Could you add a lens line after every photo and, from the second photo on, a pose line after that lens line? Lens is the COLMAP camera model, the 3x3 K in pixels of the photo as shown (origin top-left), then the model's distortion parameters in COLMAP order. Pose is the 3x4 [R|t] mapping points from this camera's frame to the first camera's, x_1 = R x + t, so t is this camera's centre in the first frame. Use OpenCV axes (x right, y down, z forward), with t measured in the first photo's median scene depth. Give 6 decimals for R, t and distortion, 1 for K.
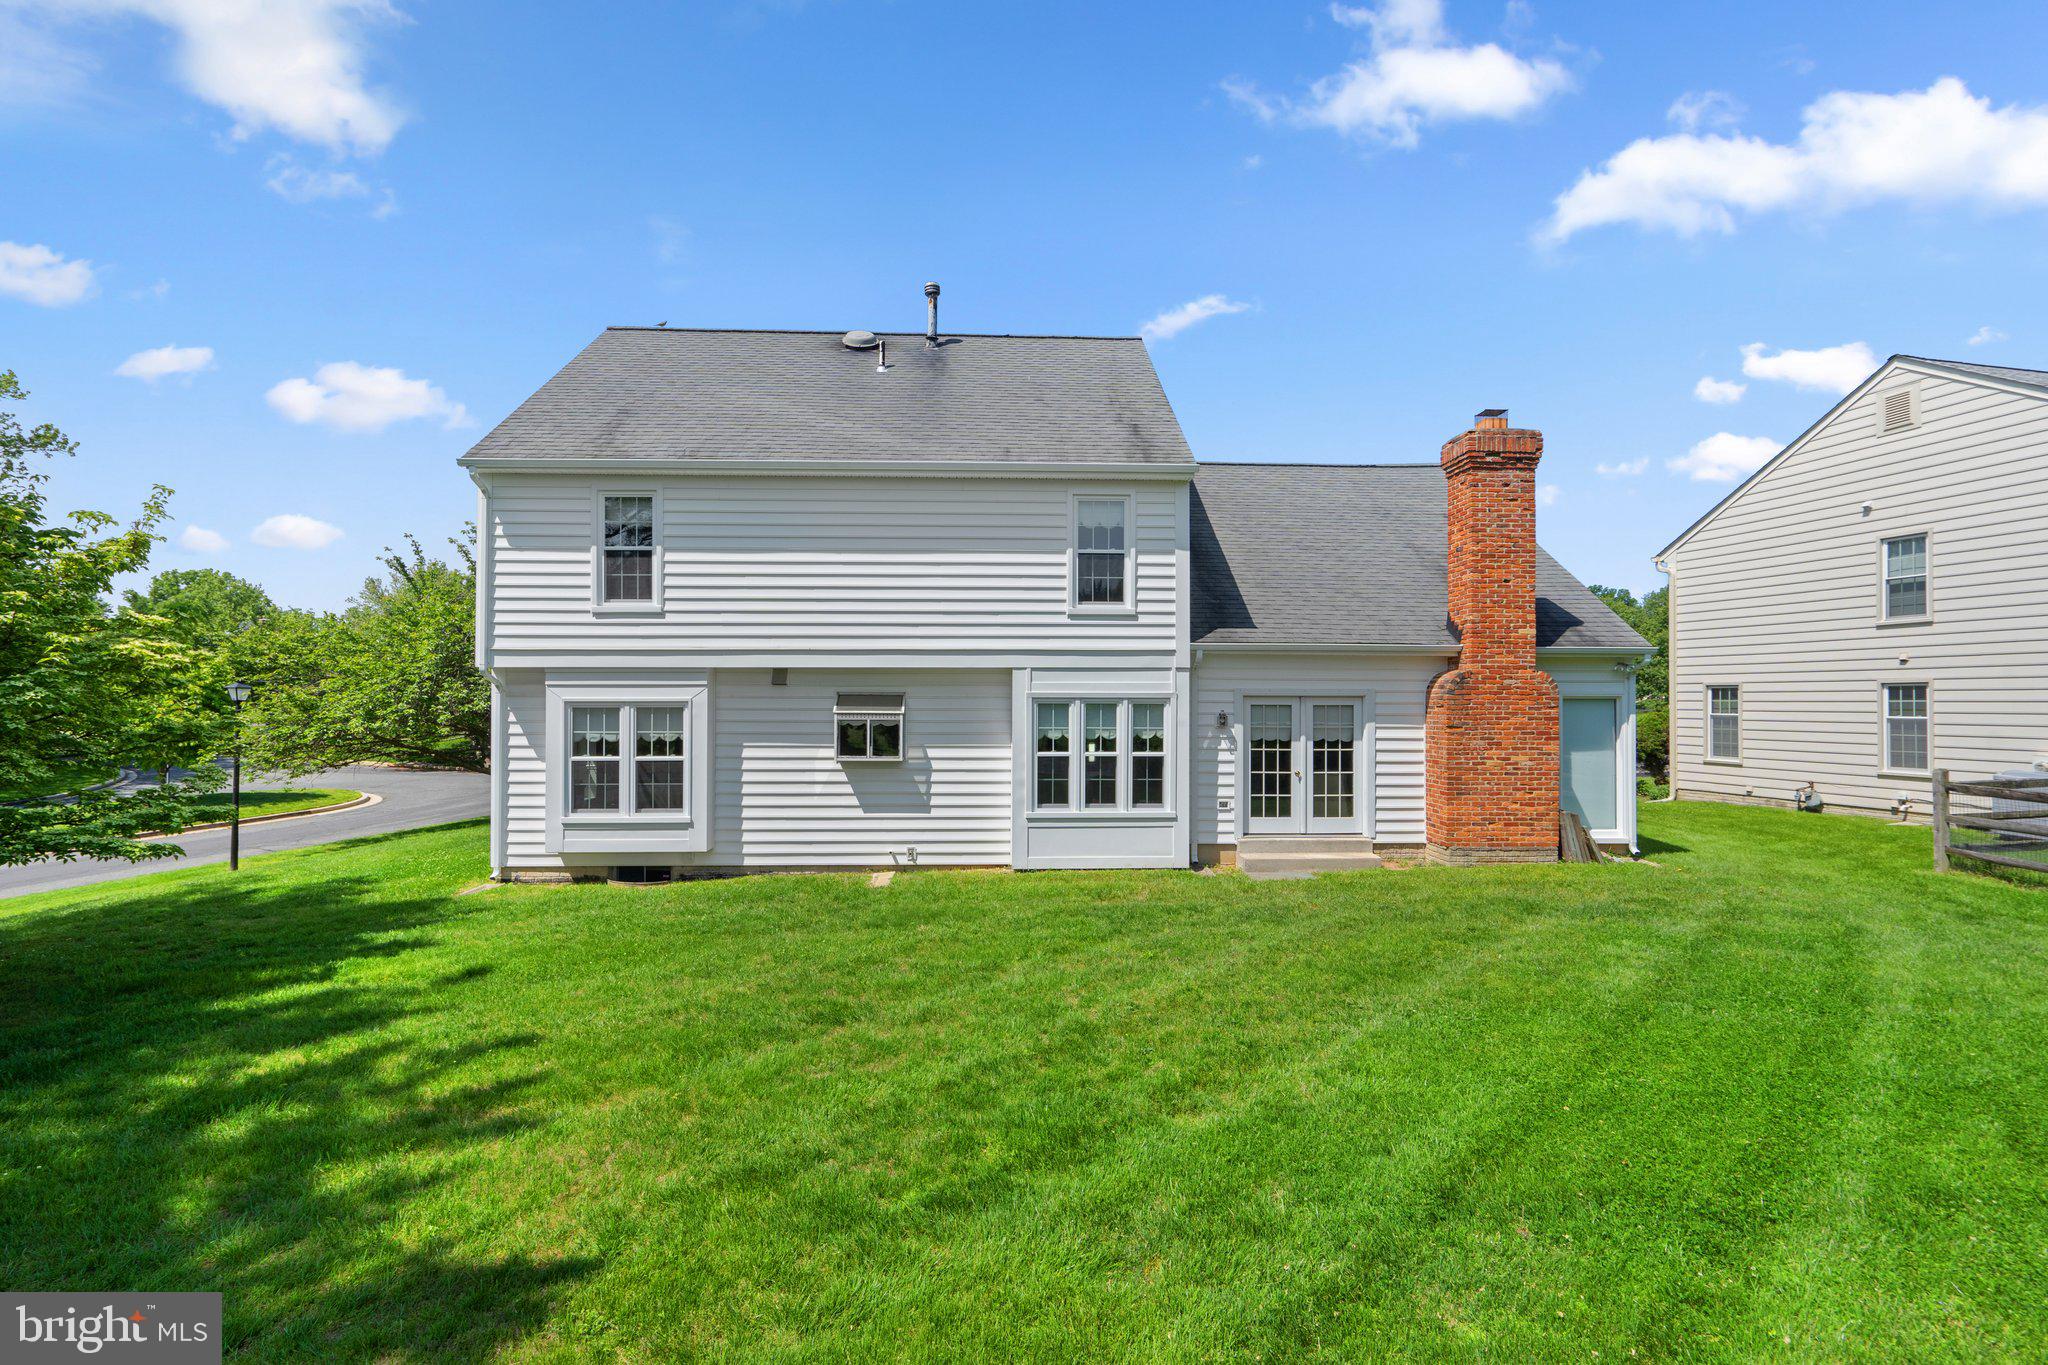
lens RADIAL K [[939.5, 0, 1023.0], [0, 939.5, 720.7], [0, 0, 1]] dist [-0.000293, 0.000291]
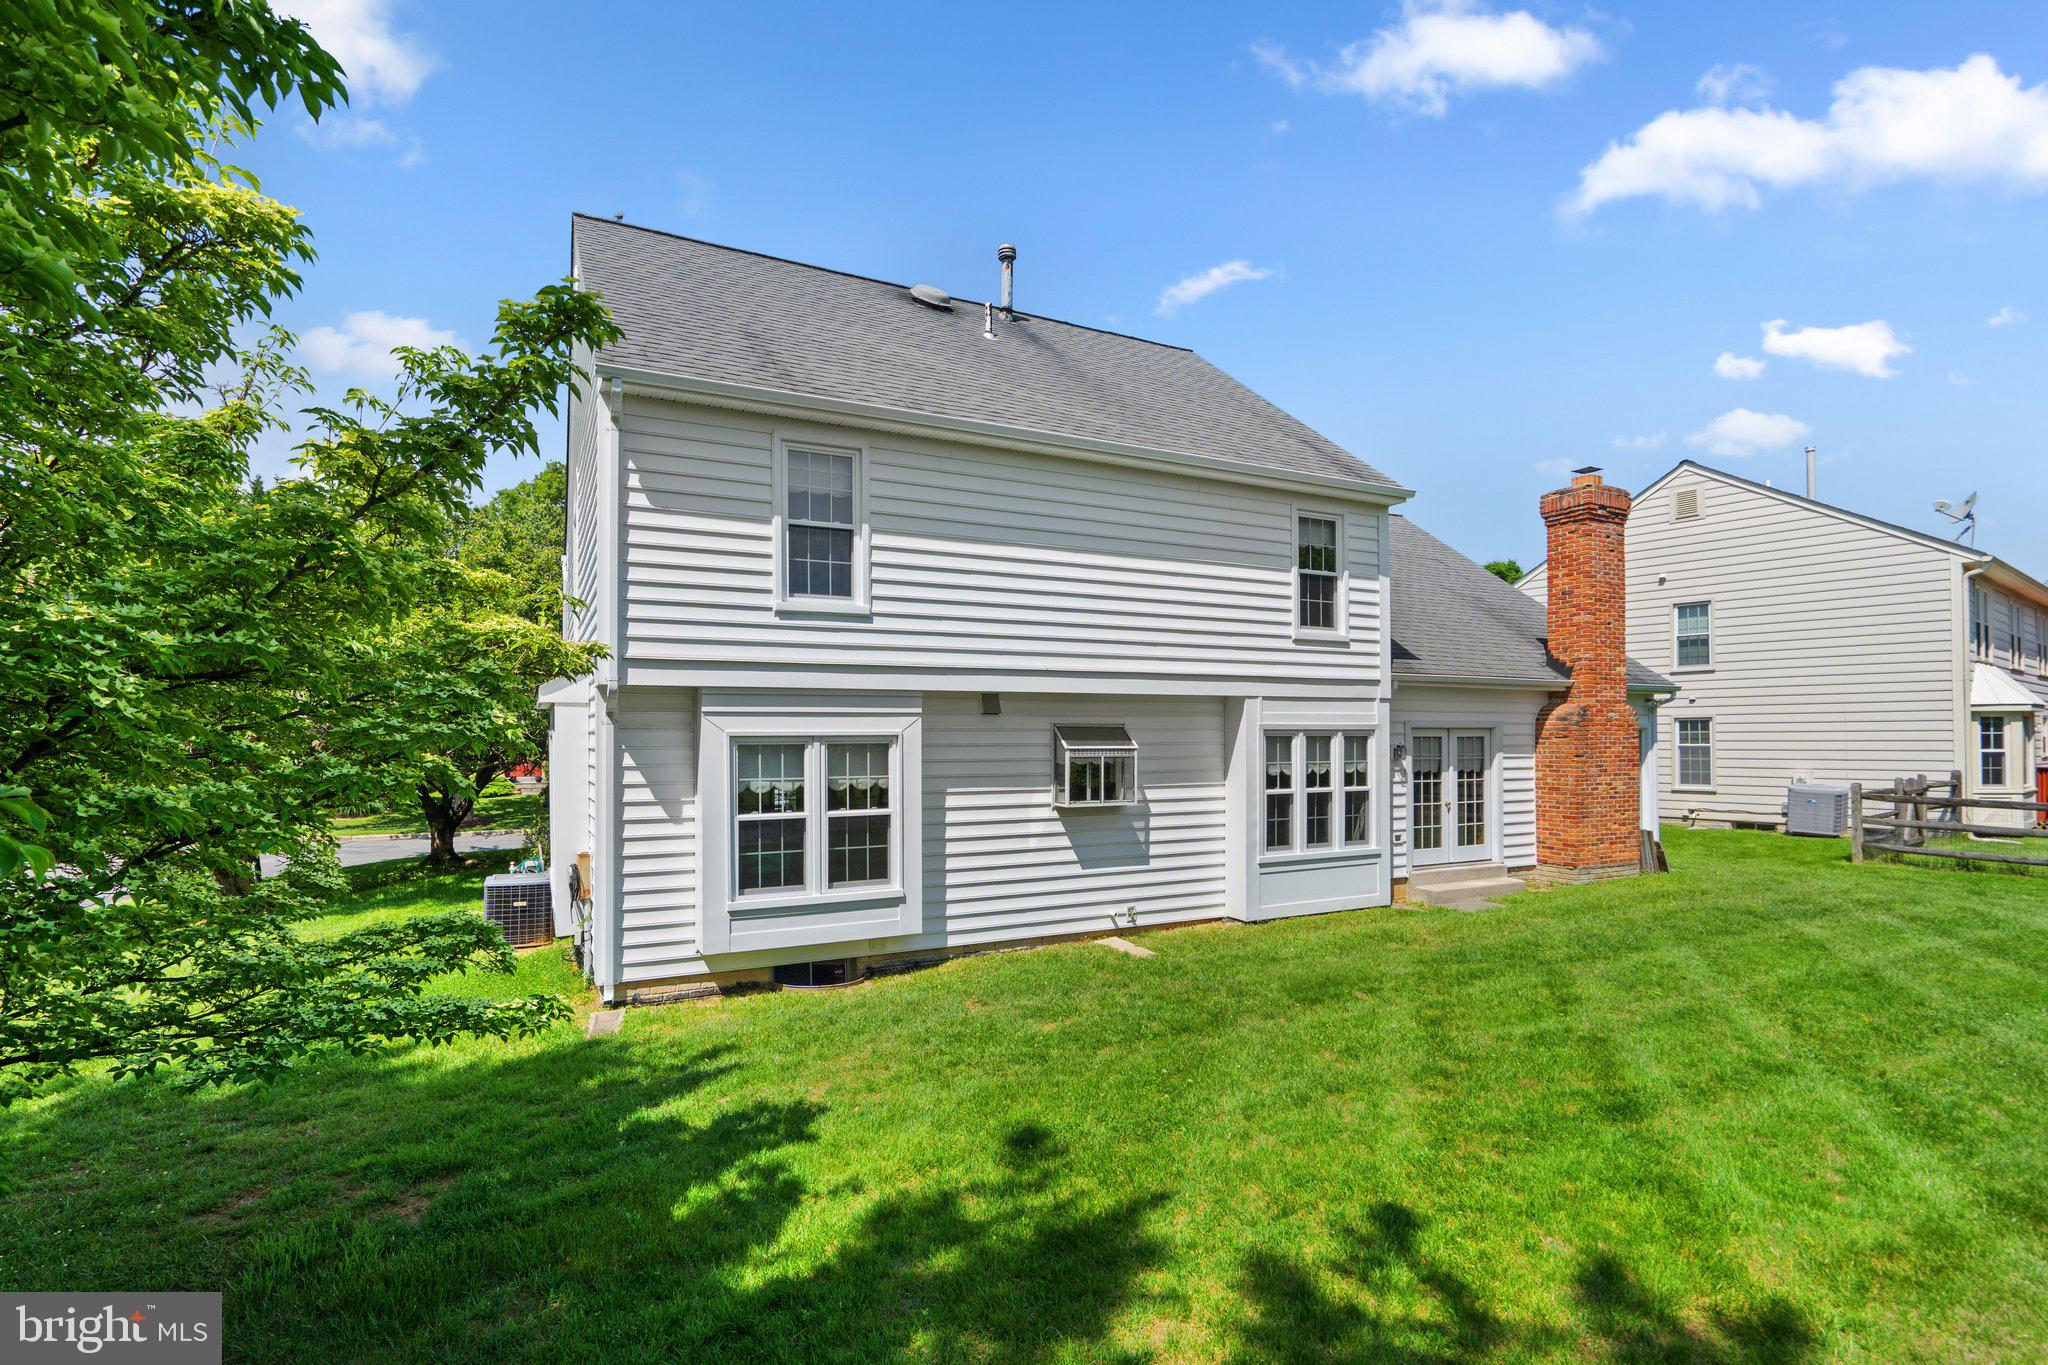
lens RADIAL K [[967.8, 0, 1028.6], [0, 967.8, 756.6], [0, 0, 1]] dist [0.001901, 0.000316]
pose [[0.906403, -0.013654, 0.422194, -0.579355], [0.014506, 0.999894, 0.001195, -0.002896], [-0.422166, 0.005041, 0.906505, 0.250303]]
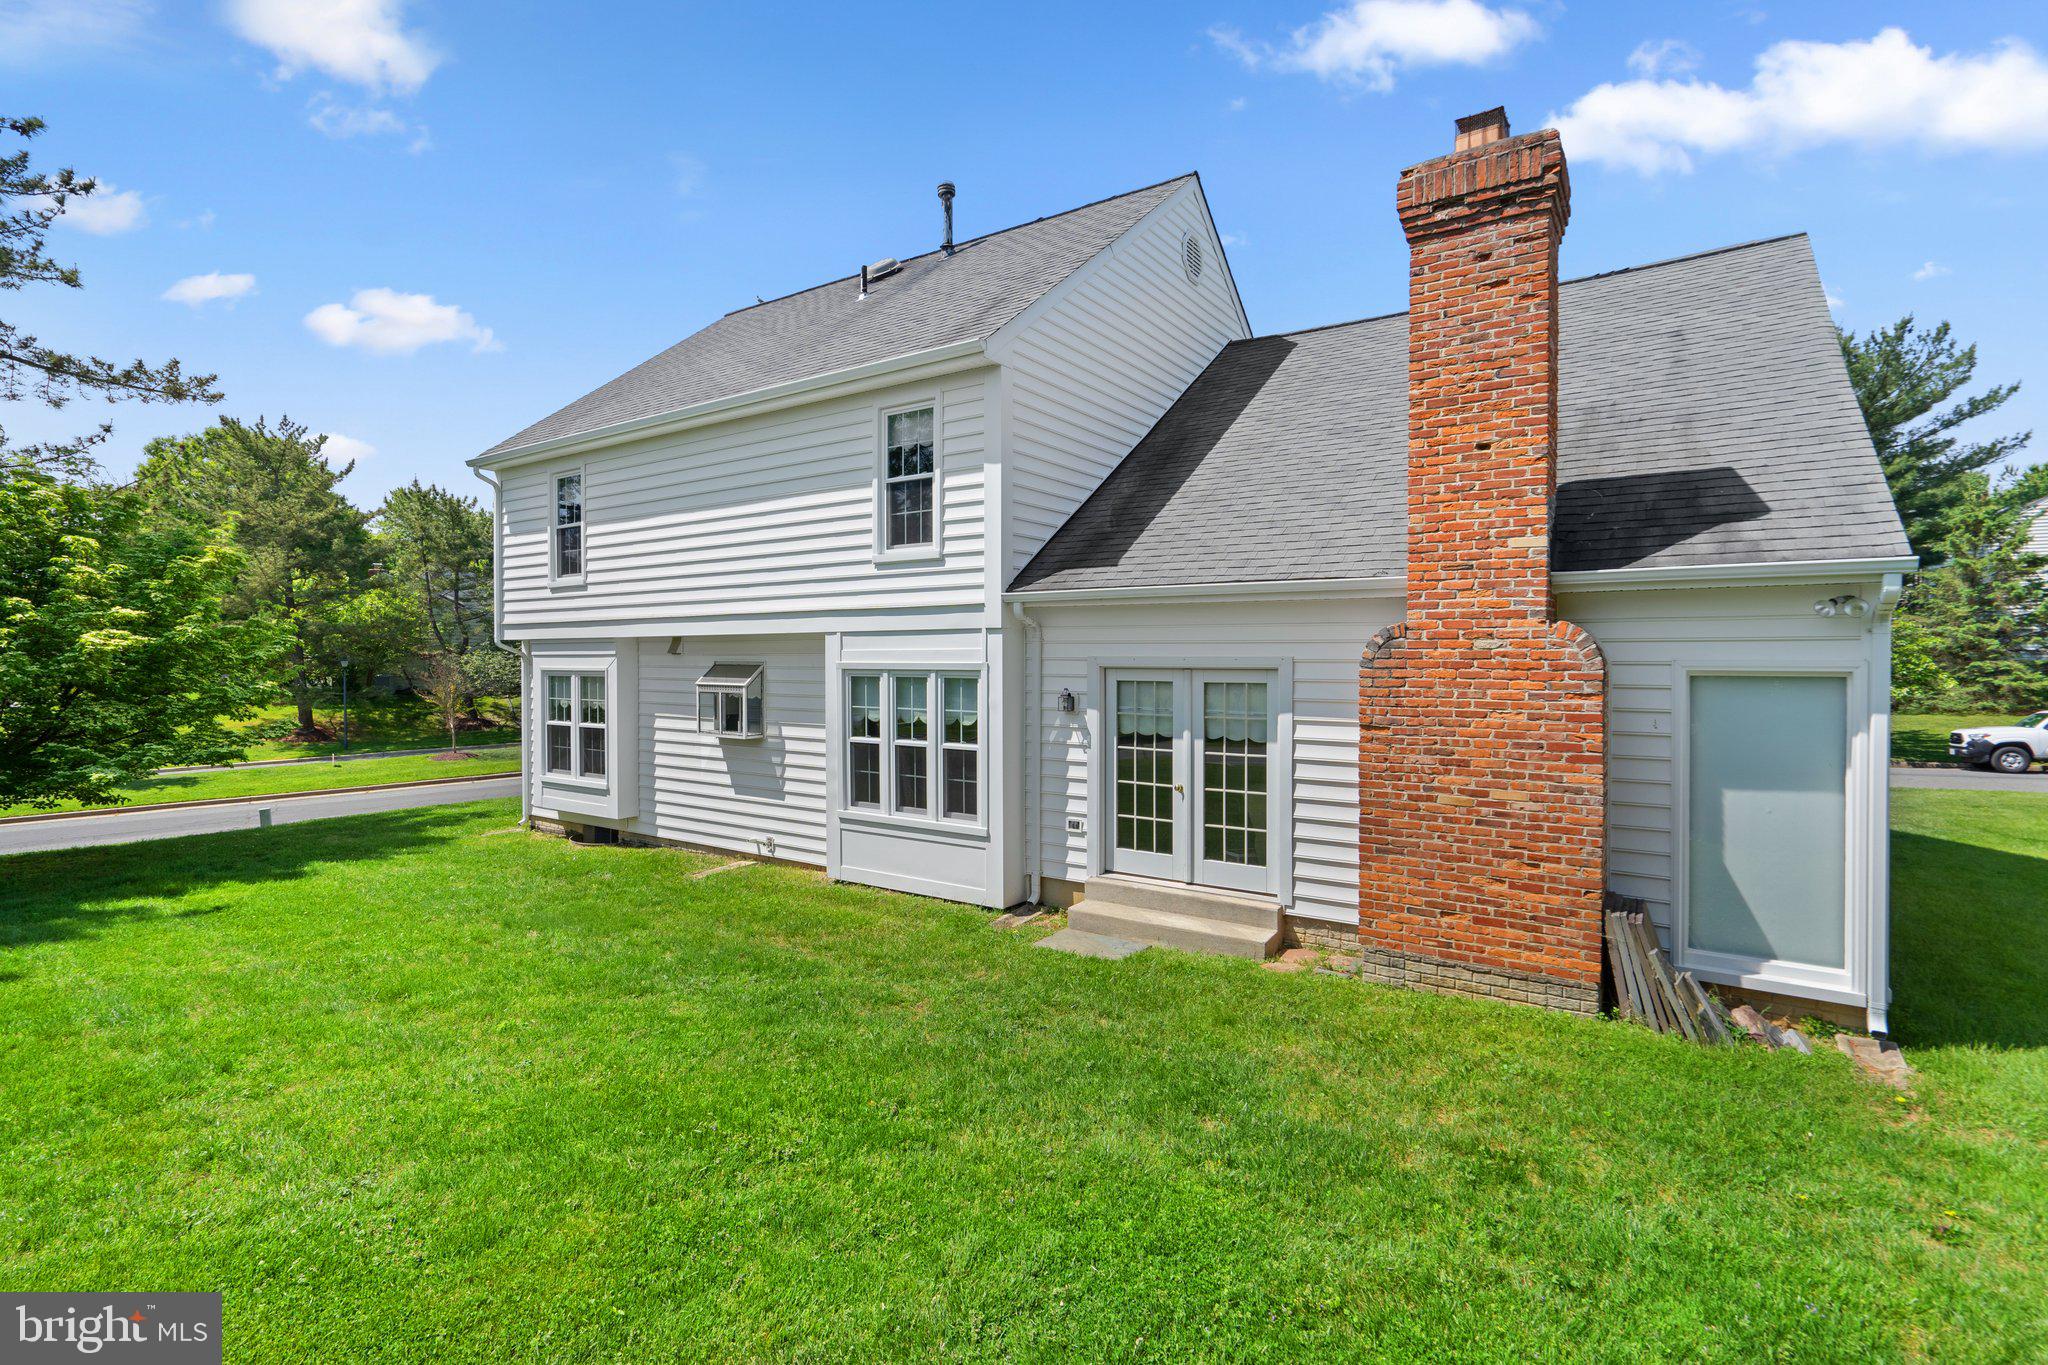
lens RADIAL K [[952.0, 0, 1024.0], [0, 952.0, 682.5], [0, 0, 1]] dist [-0.000275, 0.000681]
pose [[0.807289, 0.014046, -0.589989, 0.610347], [-0.005661, 0.999855, 0.016057, -0.026826], [0.590129, -0.009622, 0.807251, 0.426874]]
